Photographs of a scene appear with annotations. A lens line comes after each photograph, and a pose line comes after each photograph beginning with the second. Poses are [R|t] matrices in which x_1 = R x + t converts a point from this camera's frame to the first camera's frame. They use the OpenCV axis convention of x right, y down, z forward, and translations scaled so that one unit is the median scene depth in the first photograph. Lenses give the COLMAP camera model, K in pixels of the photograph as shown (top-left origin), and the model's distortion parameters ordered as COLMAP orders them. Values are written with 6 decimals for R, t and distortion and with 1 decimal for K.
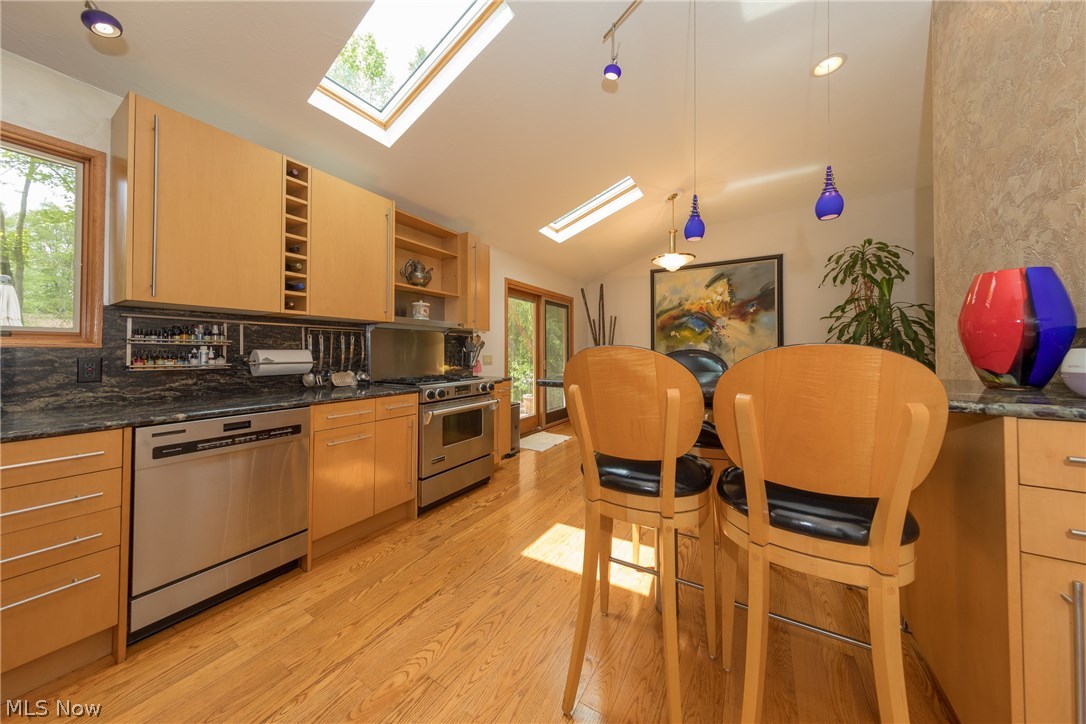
lens RADIAL K [[344.0, 0, 547.7], [0, 344.0, 348.2], [0, 0, 1]] dist [0.006106, -0.000492]
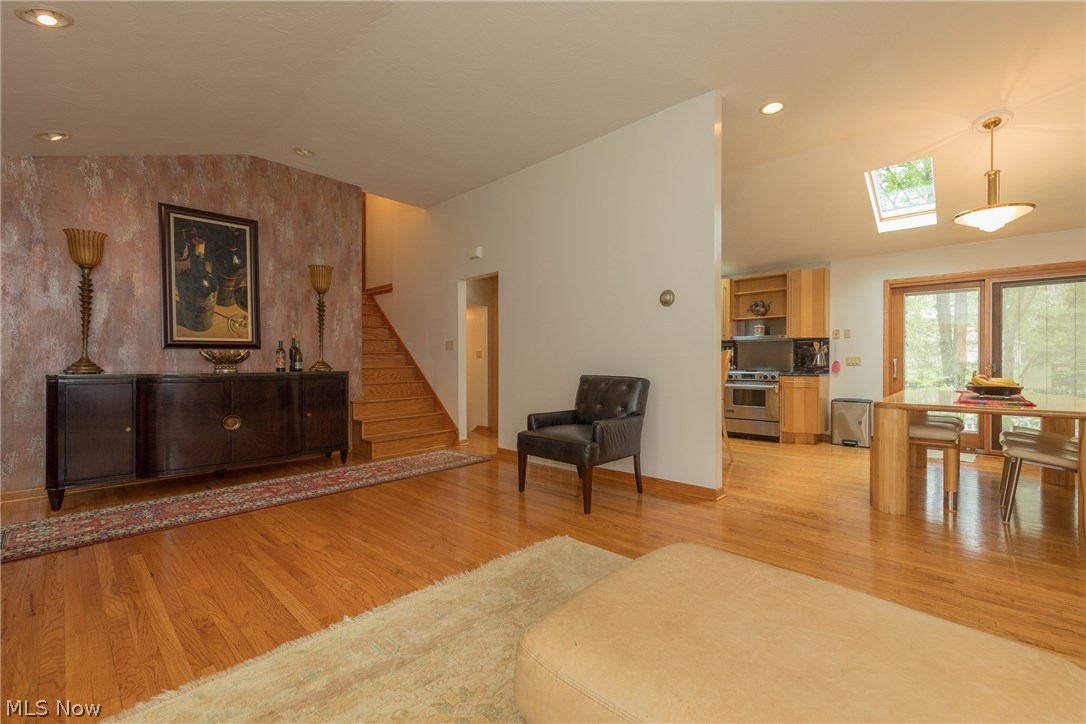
lens RADIAL K [[449.6, 0, 552.4], [0, 449.6, 365.8], [0, 0, 1]] dist [0.015401, 0.000068]
pose [[-0.186631, 0.004800, -0.982418, 1.150240], [0.008733, 0.999957, 0.003227, 0.028768], [0.982391, -0.007977, -0.186664, 0.246764]]
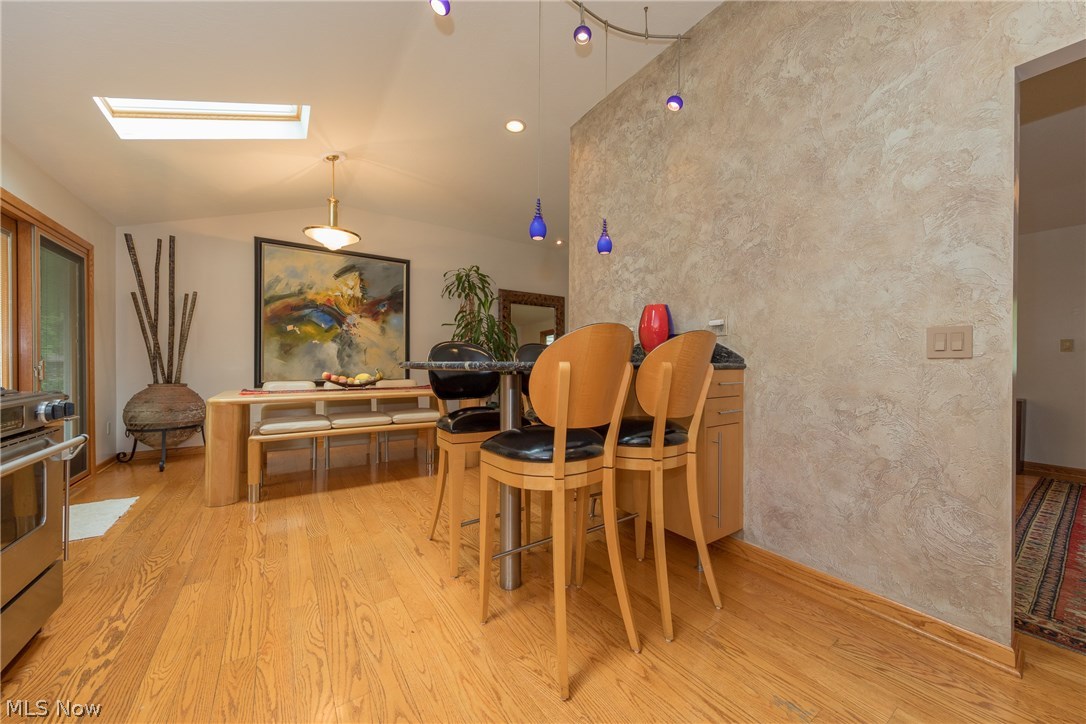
lens RADIAL K [[387.5, 0, 540.3], [0, 387.5, 363.4], [0, 0, 1]] dist [0.002141, -0.000358]
pose [[0.420154, -0.001122, 0.907452, -0.210286], [-0.015674, 0.999841, 0.008494, 0.022898], [-0.907317, -0.017792, 0.420070, 0.135375]]
